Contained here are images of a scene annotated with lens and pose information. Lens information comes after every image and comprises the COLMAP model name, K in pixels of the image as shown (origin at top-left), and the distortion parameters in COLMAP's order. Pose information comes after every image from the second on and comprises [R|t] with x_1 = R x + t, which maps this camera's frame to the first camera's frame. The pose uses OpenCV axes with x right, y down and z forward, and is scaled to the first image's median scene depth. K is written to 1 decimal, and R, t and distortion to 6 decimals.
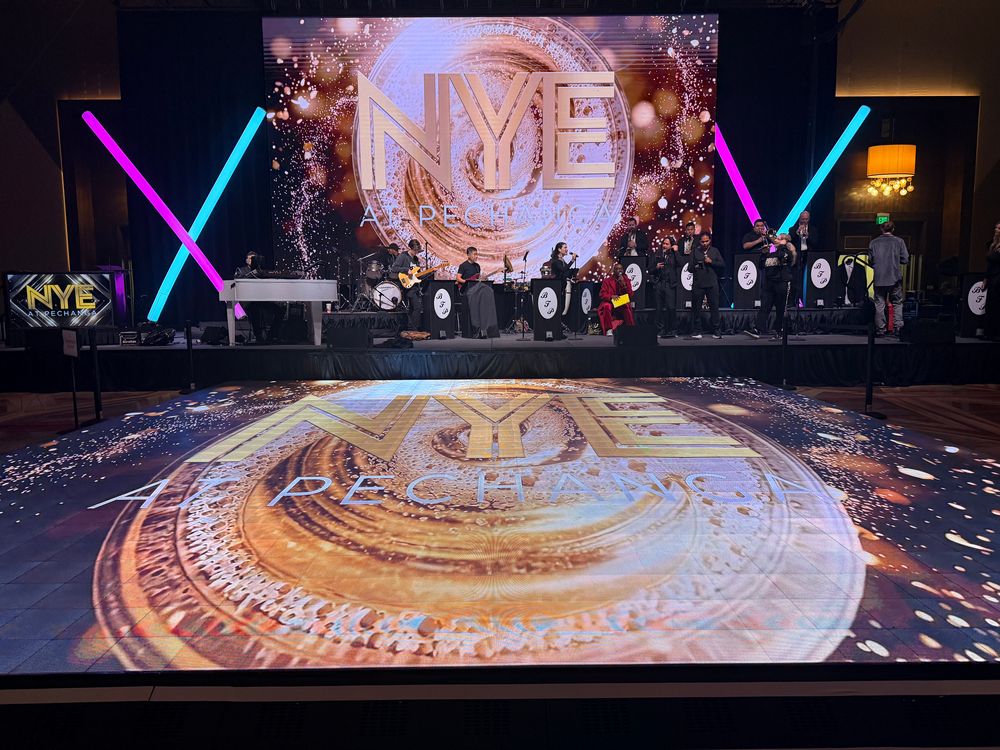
lens RADIAL K [[704.8, 0, 502.0], [0, 704.8, 377.1], [0, 0, 1]] dist [0.040549, -0.051466]
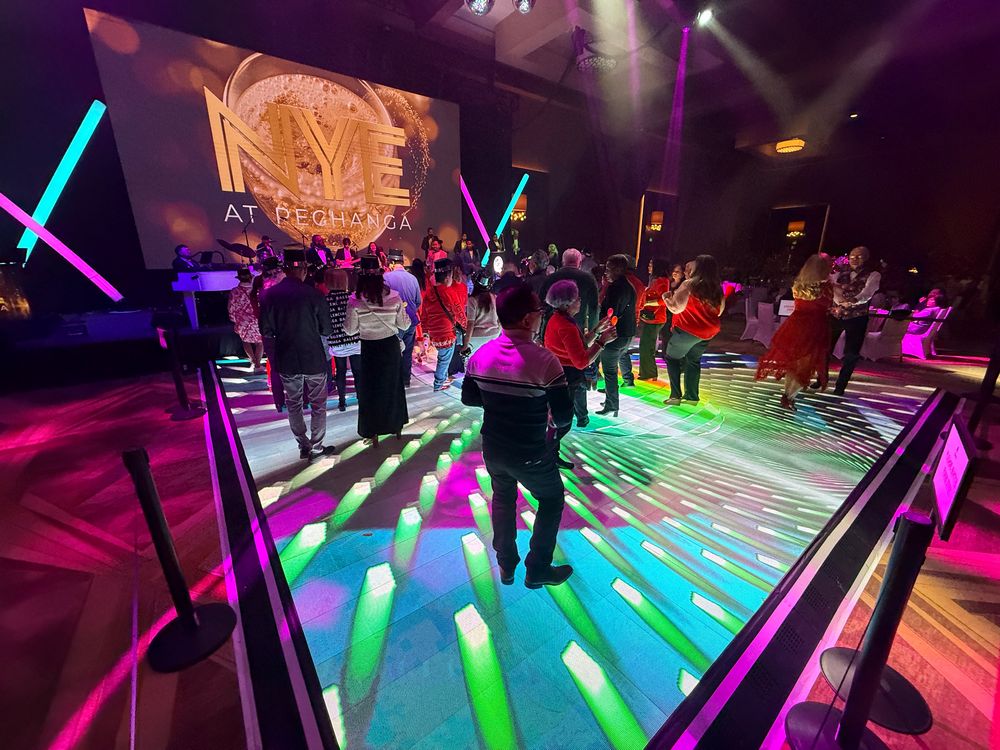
lens RADIAL K [[396.0, 0, 498.7], [0, 396.0, 374.8], [0, 0, 1]] dist [0.000835, 0.000807]
pose [[0.799164, -0.160471, 0.579298, -0.305463], [0.065056, 0.981137, 0.182036, -0.046251], [-0.597583, -0.107790, 0.794529, 0.128510]]
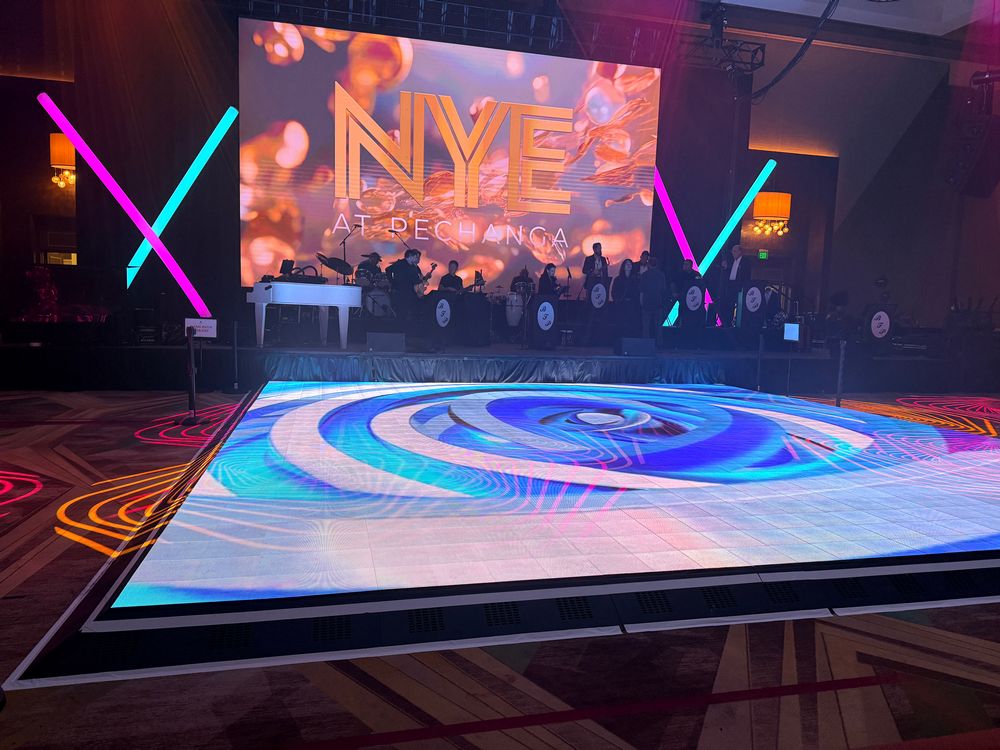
lens RADIAL K [[704.8, 0, 499.8], [0, 704.8, 383.7], [0, 0, 1]] dist [0.040549, -0.051466]
pose [[0.971314, 0.014089, 0.237385, -0.235285], [-0.012571, 0.999890, -0.007906, 0.009652], [-0.237470, 0.004695, 0.971384, -0.053283]]
